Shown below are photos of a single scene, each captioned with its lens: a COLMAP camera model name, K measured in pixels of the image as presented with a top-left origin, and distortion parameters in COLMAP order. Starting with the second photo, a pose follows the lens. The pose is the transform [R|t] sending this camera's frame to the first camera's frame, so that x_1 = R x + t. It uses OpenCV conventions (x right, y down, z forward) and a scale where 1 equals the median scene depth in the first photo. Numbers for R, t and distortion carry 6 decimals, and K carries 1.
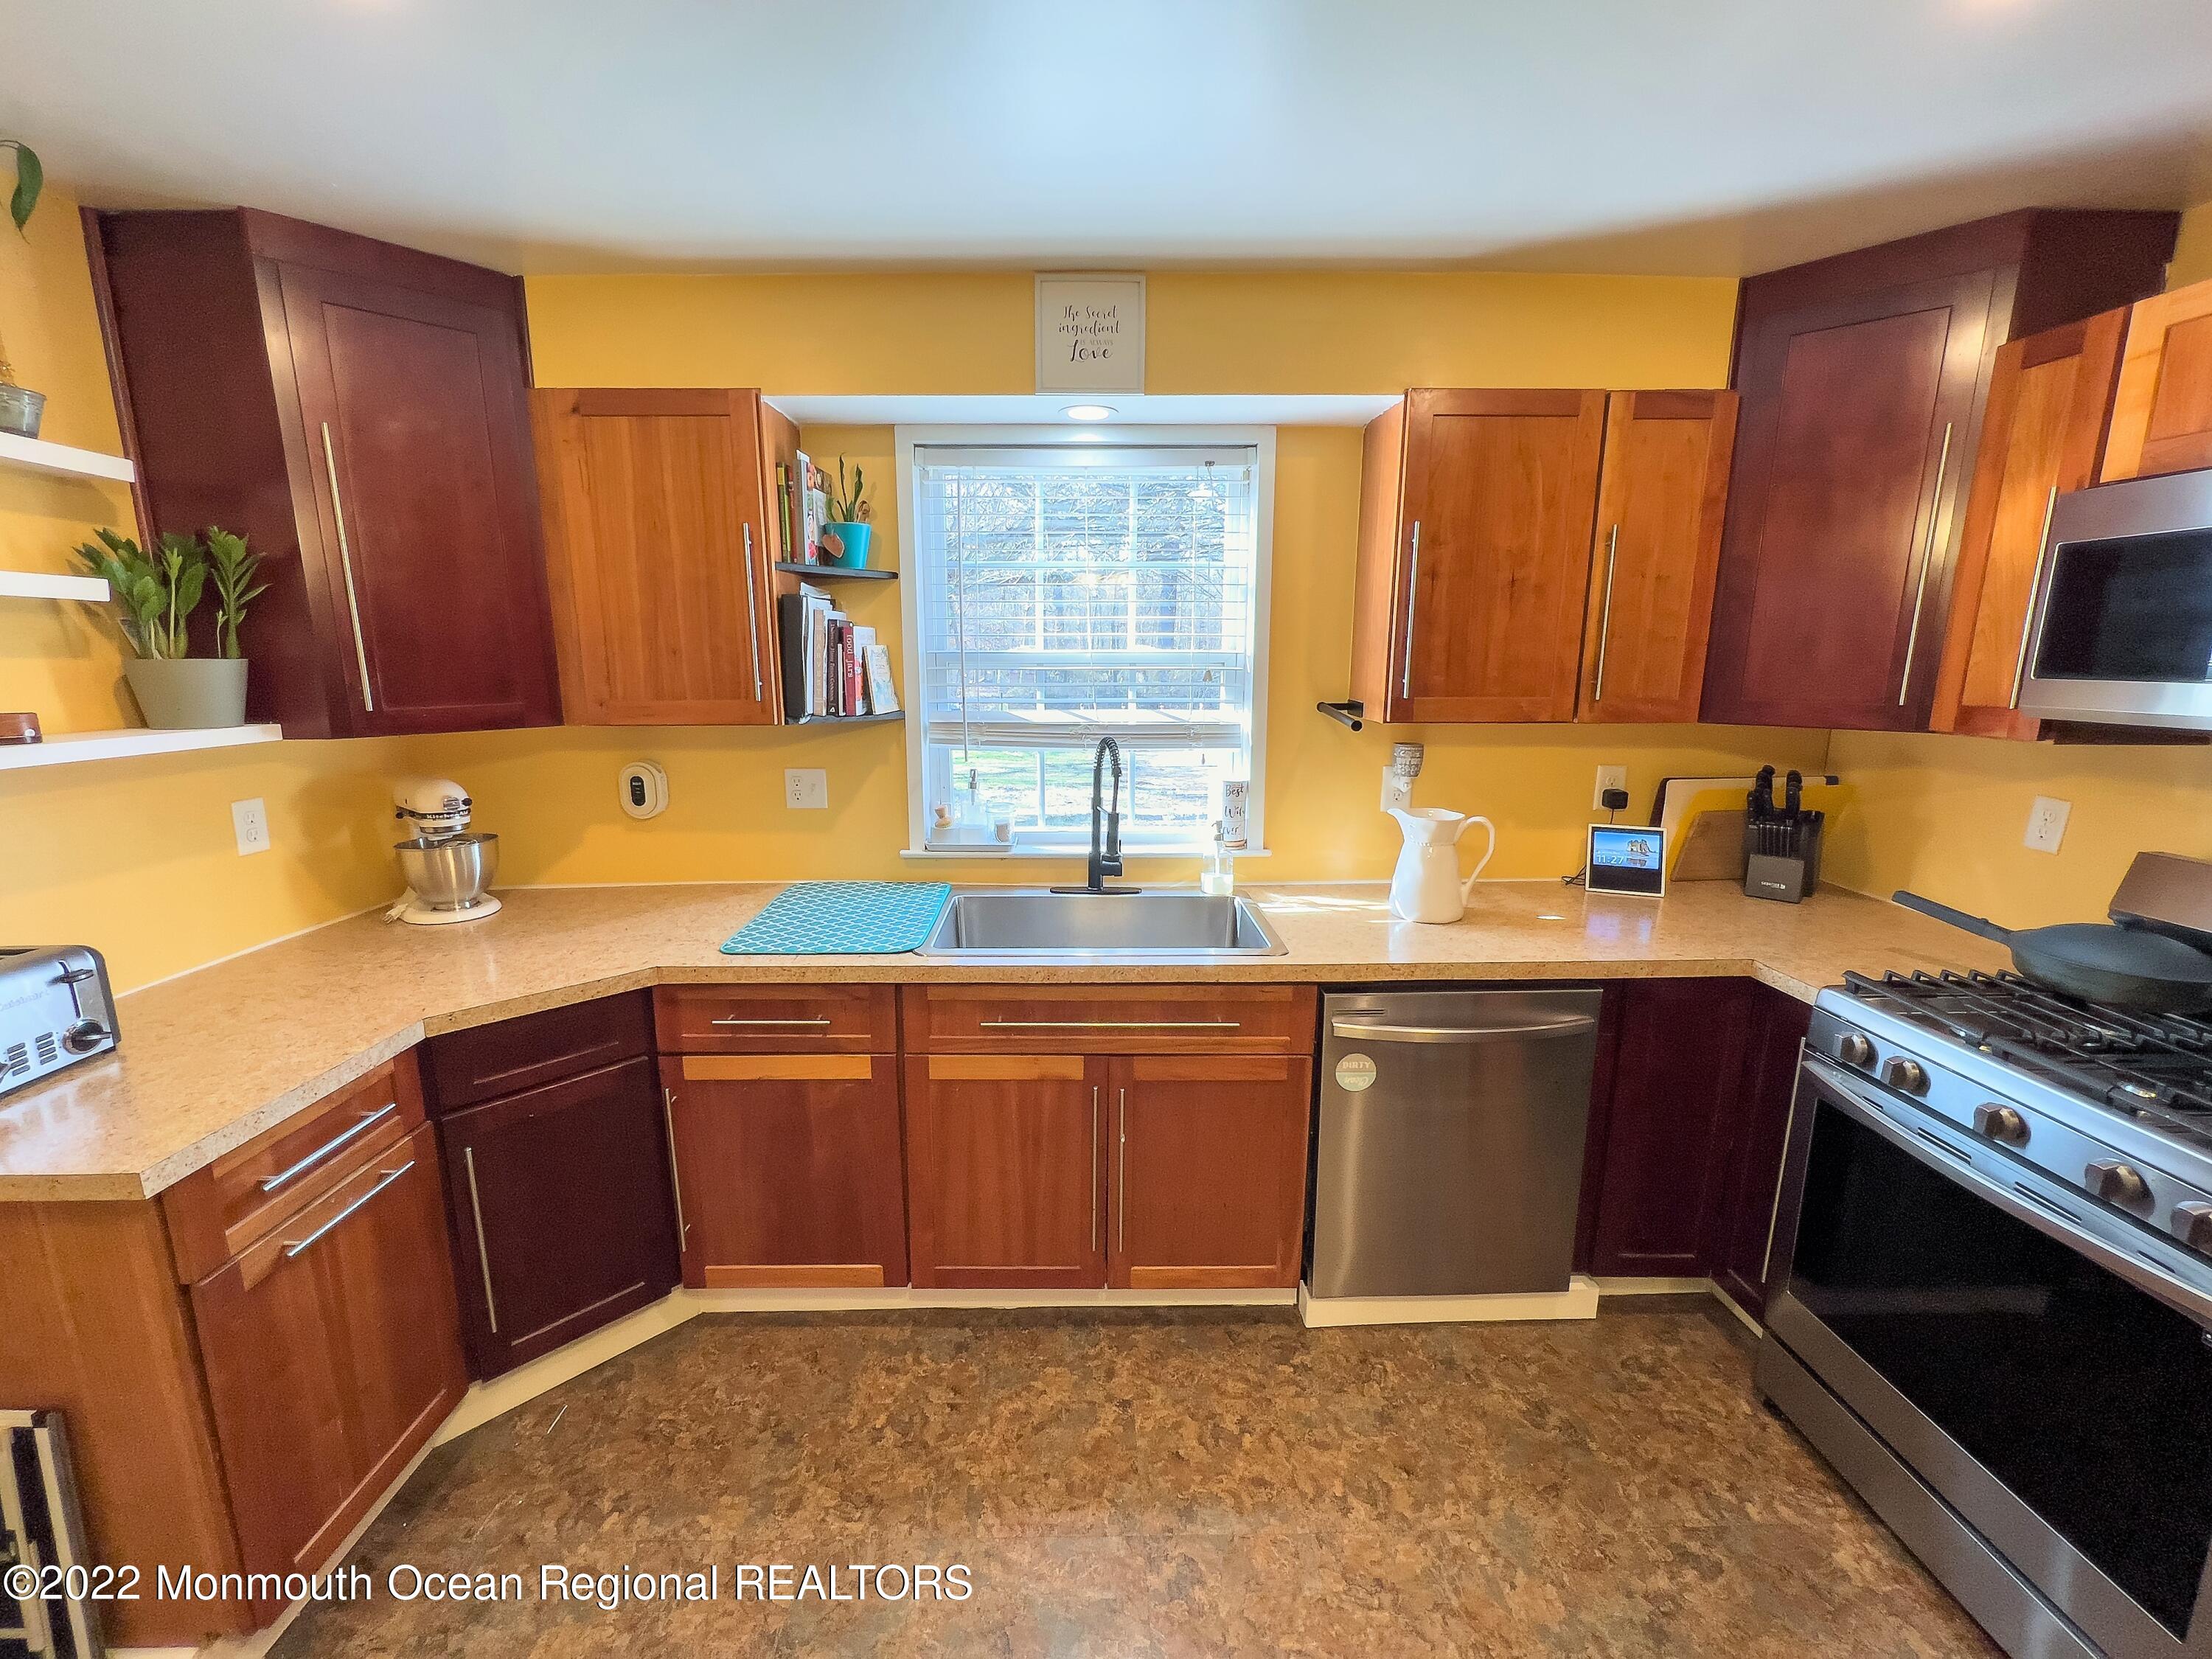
lens RADIAL K [[896.5, 0, 1088.2], [0, 896.5, 816.1], [0, 0, 1]] dist [-0.002026, 0.000601]
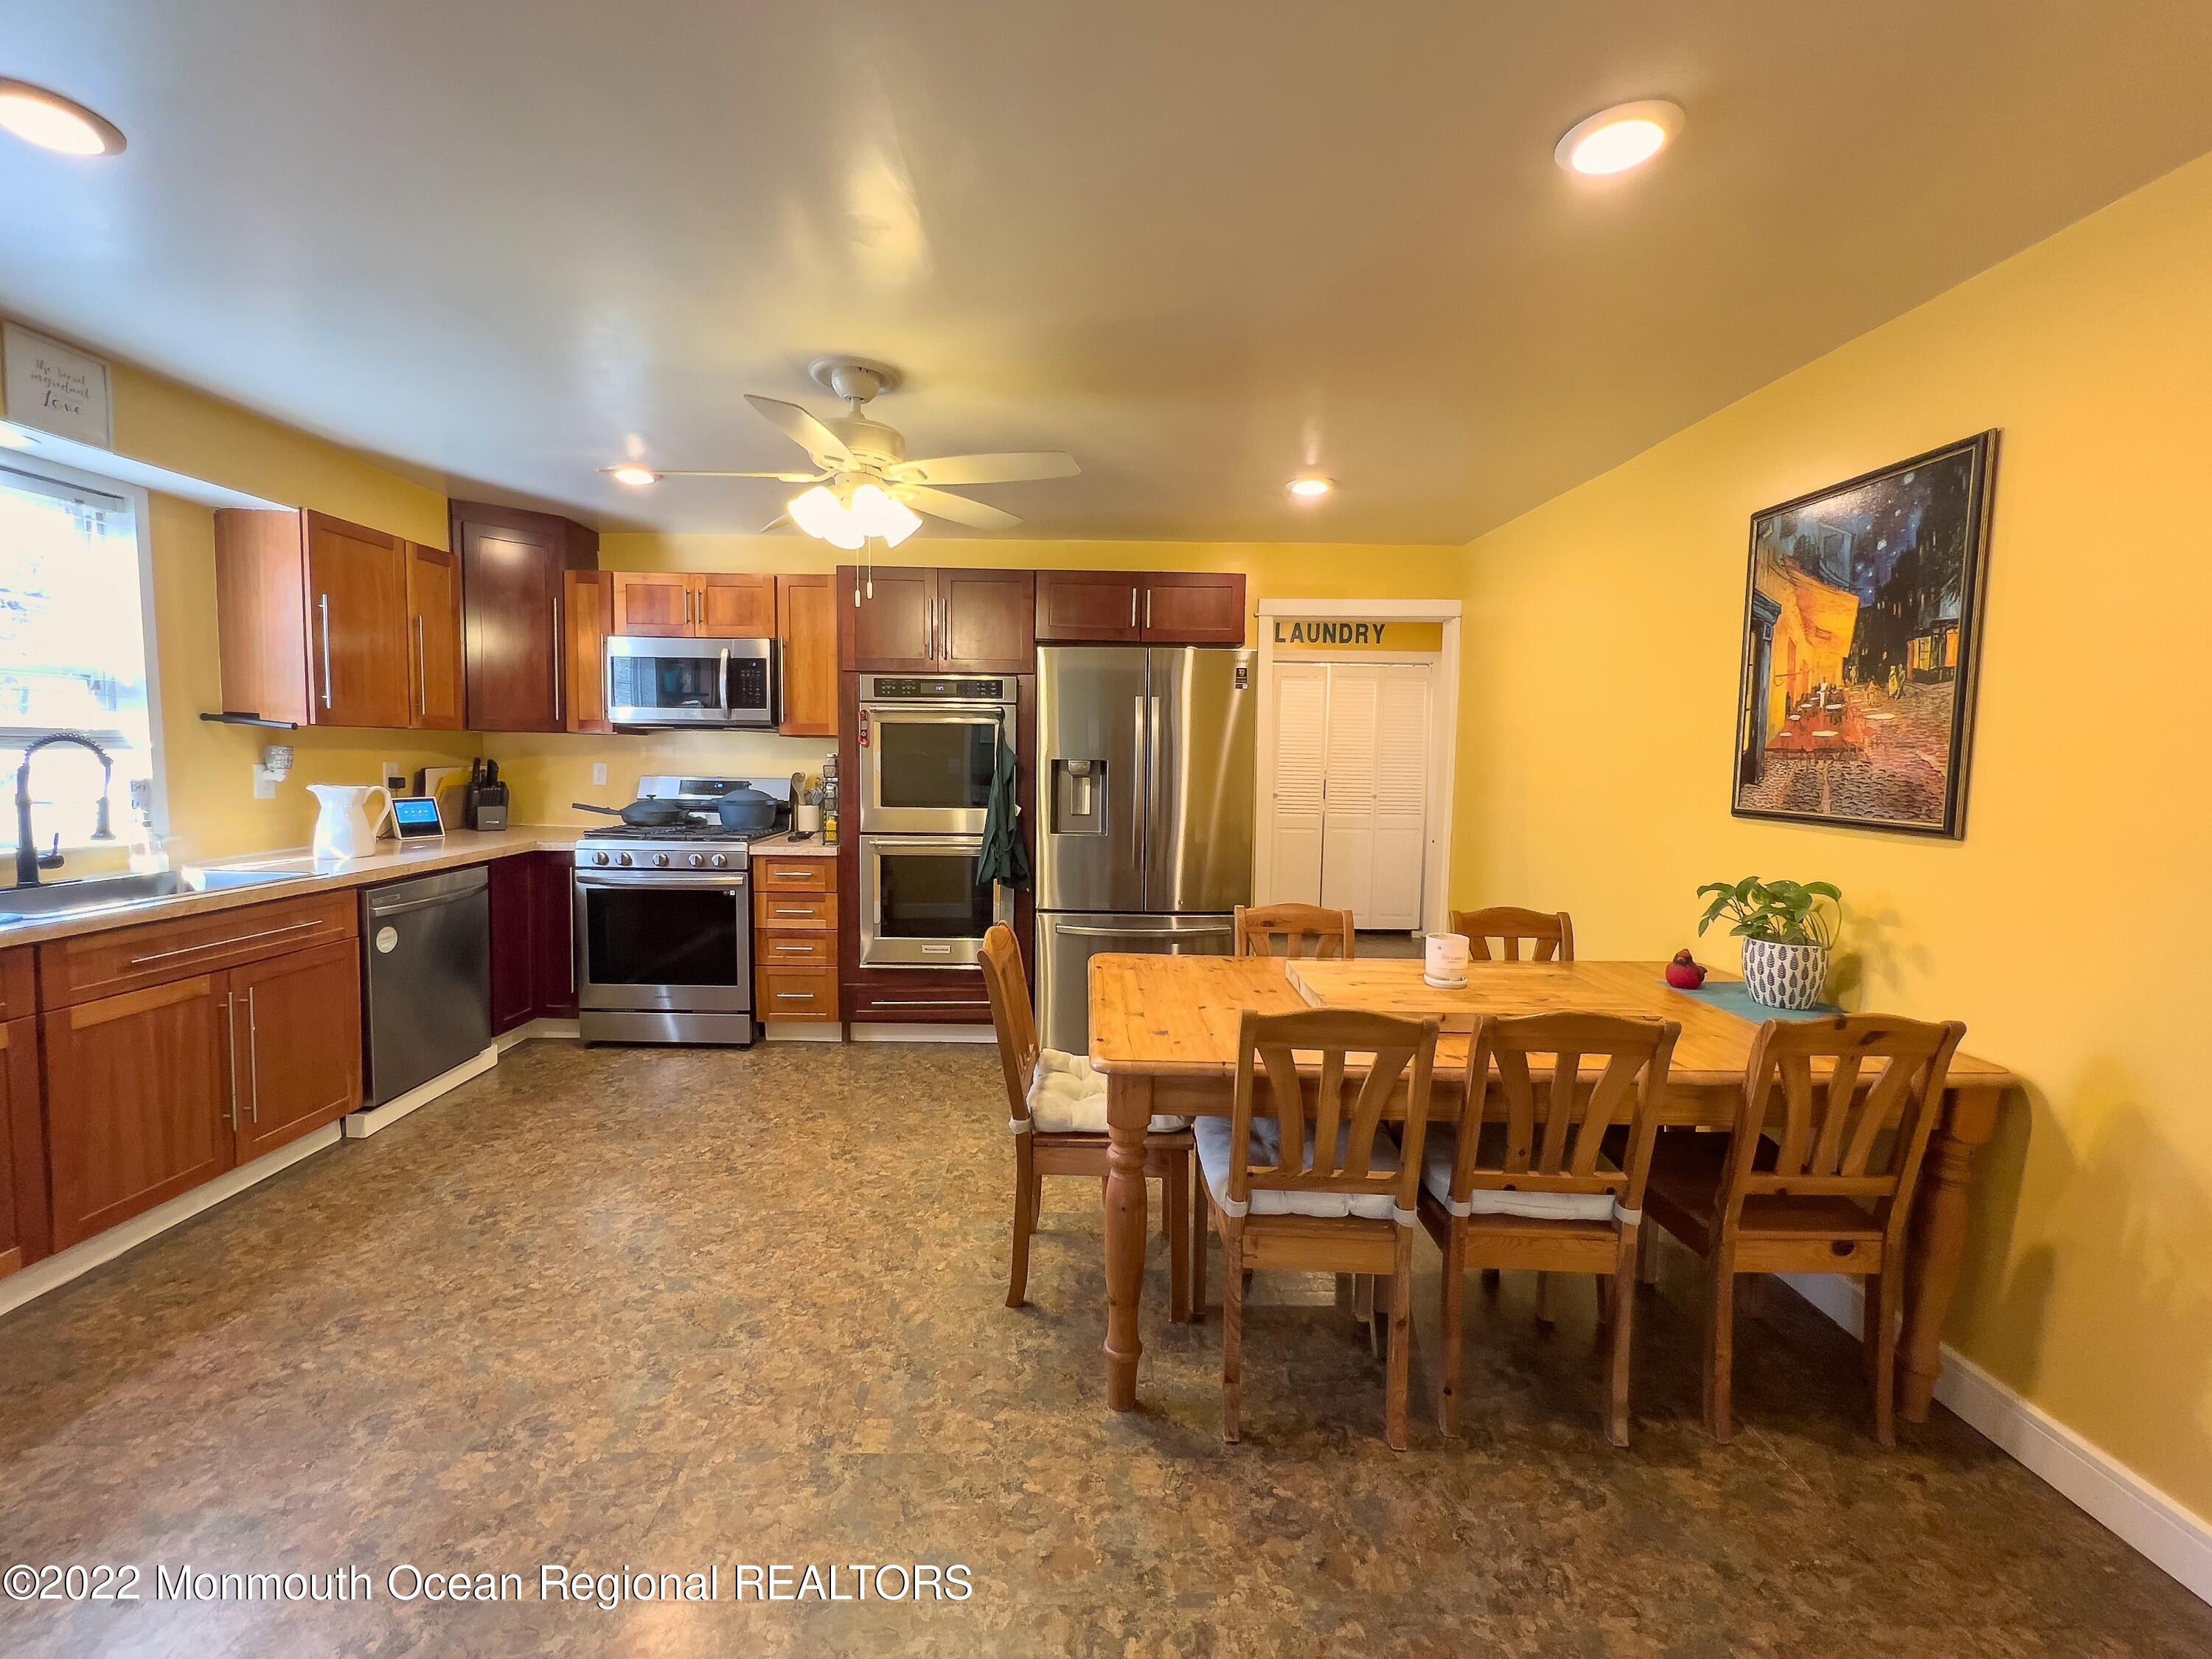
lens RADIAL K [[893.5, 0, 1088.3], [0, 893.5, 817.0], [0, 0, 1]] dist [-0.001488, 0.000528]
pose [[0.011844, -0.071379, 0.997379, -1.176612], [0.166442, 0.983674, 0.068422, 0.163418], [-0.985980, 0.165196, 0.023531, -0.275292]]
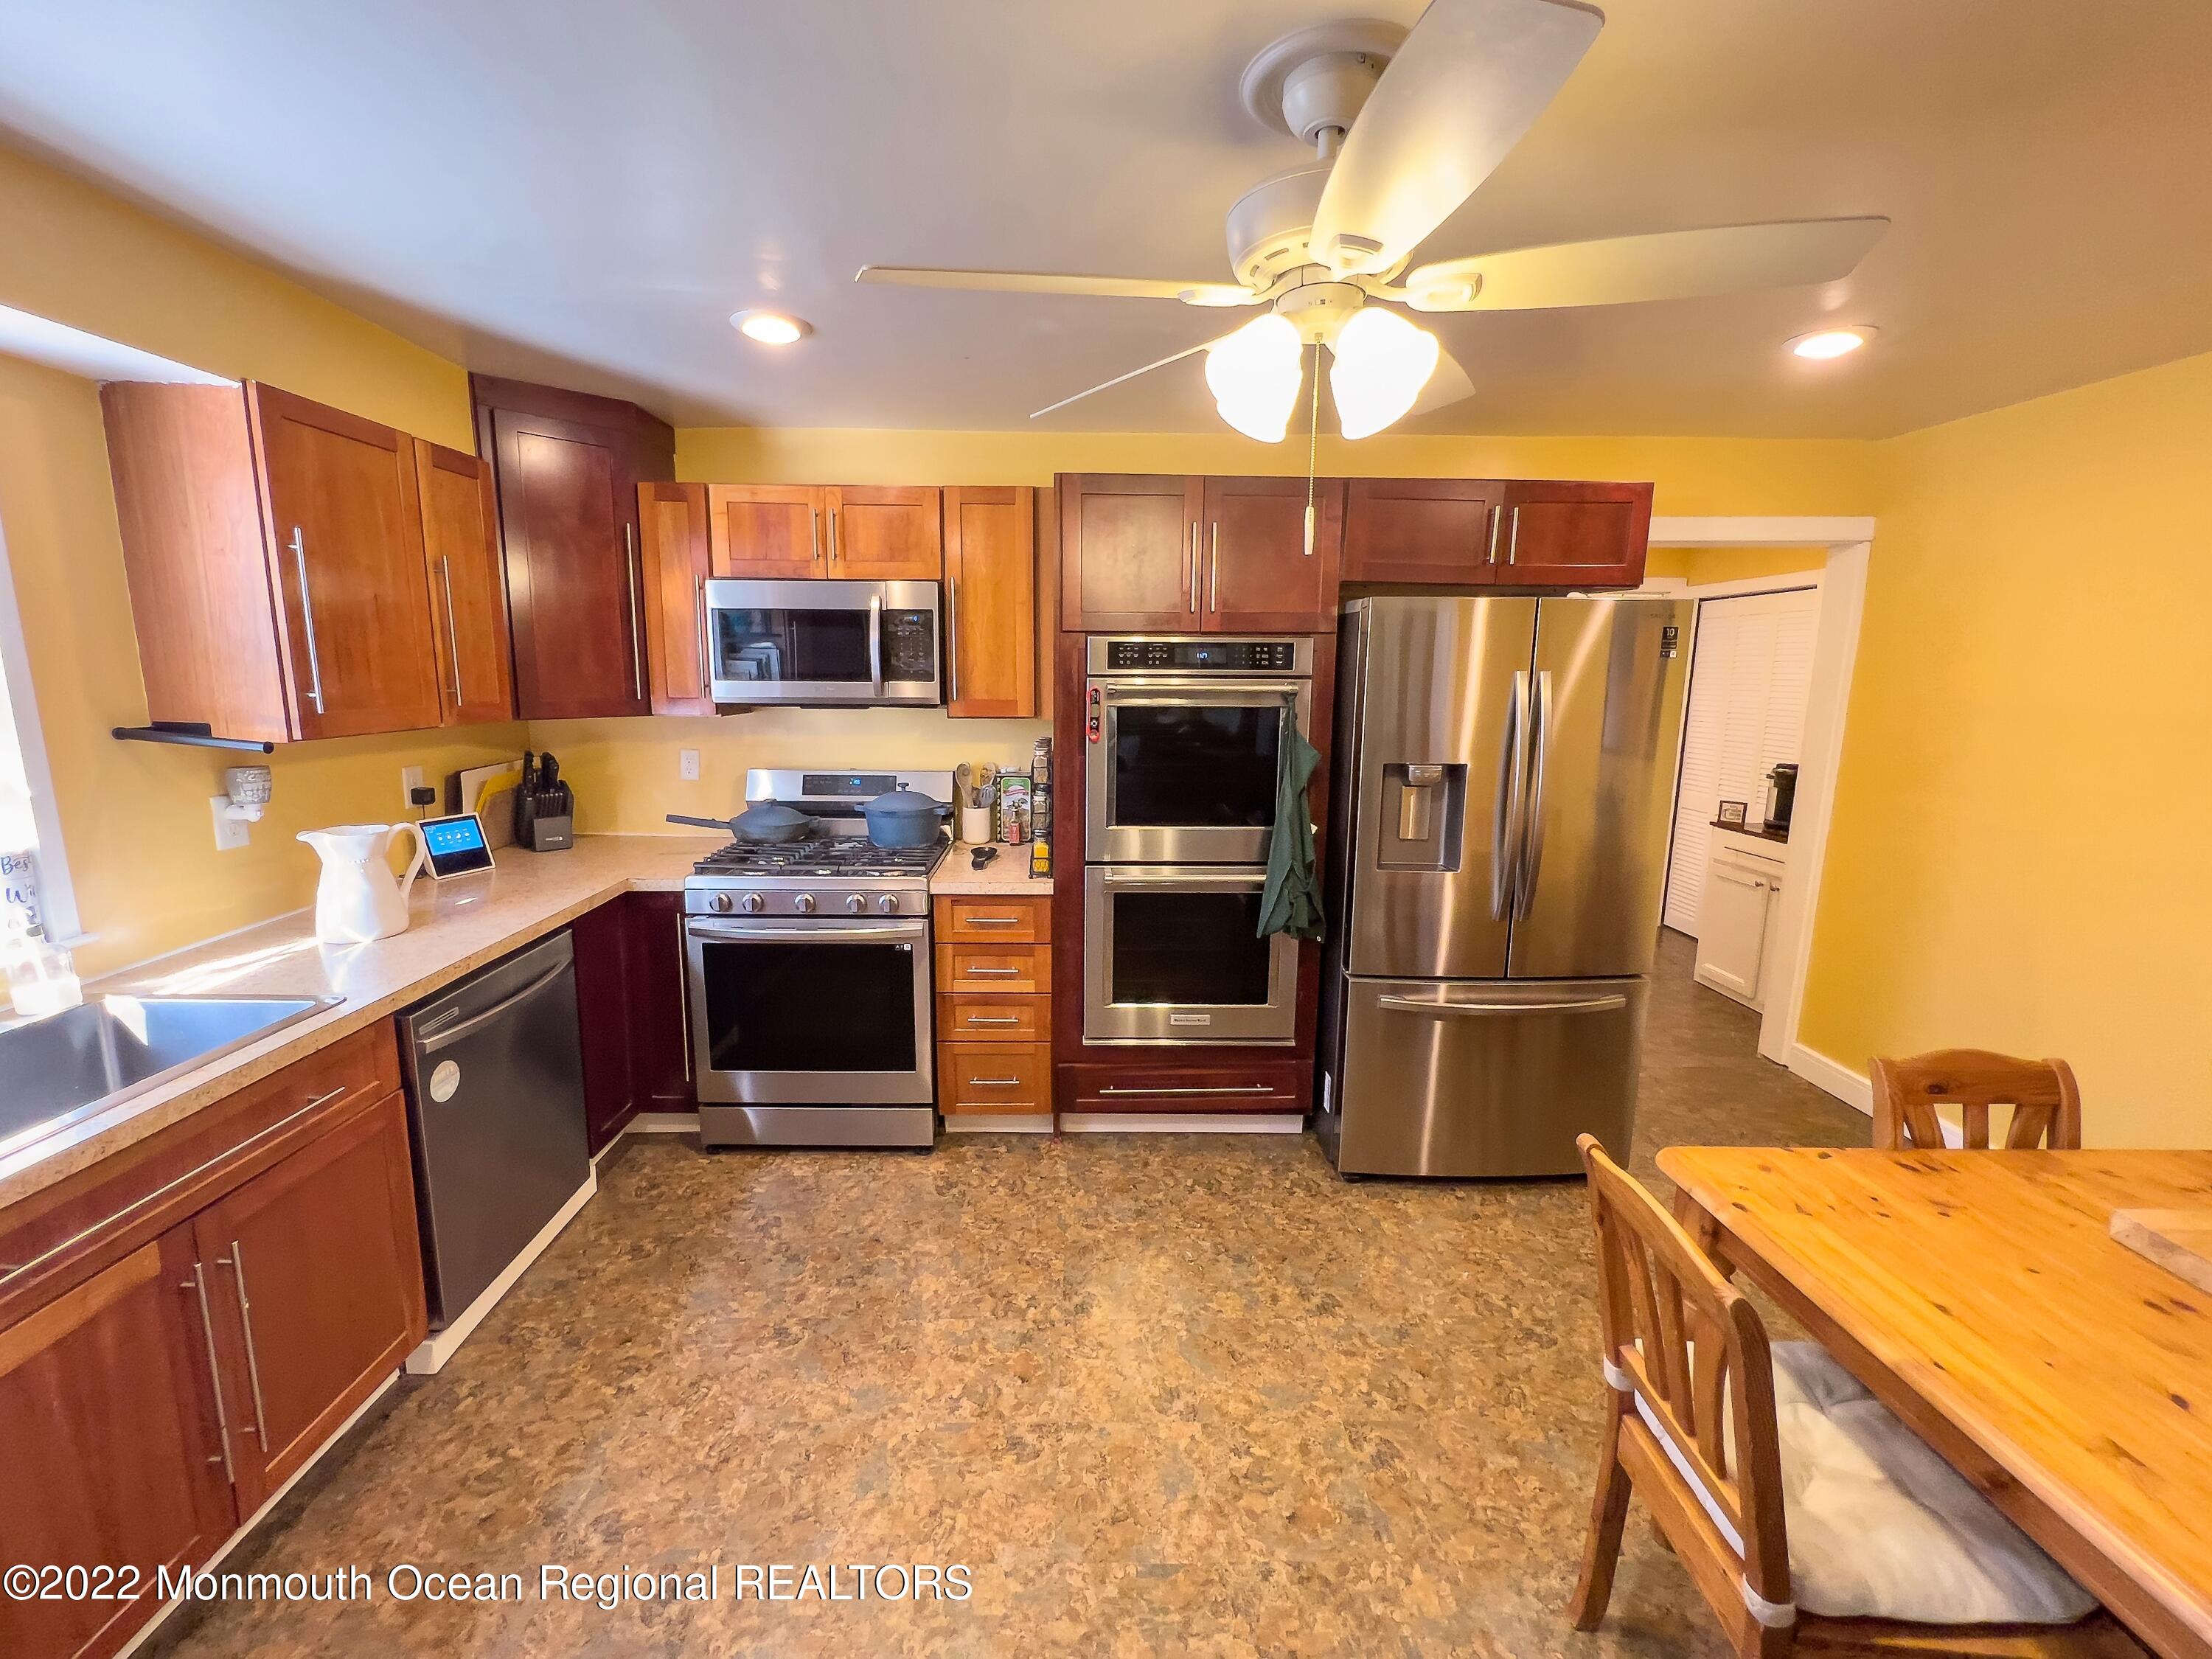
lens RADIAL K [[896.5, 0, 1088.2], [0, 896.5, 816.1], [0, 0, 1]] dist [-0.002026, 0.000601]
pose [[0.004040, -0.166986, 0.985951, -0.611702], [0.172825, 0.971239, 0.163786, -0.041544], [-0.984944, 0.169735, 0.032783, 0.192092]]
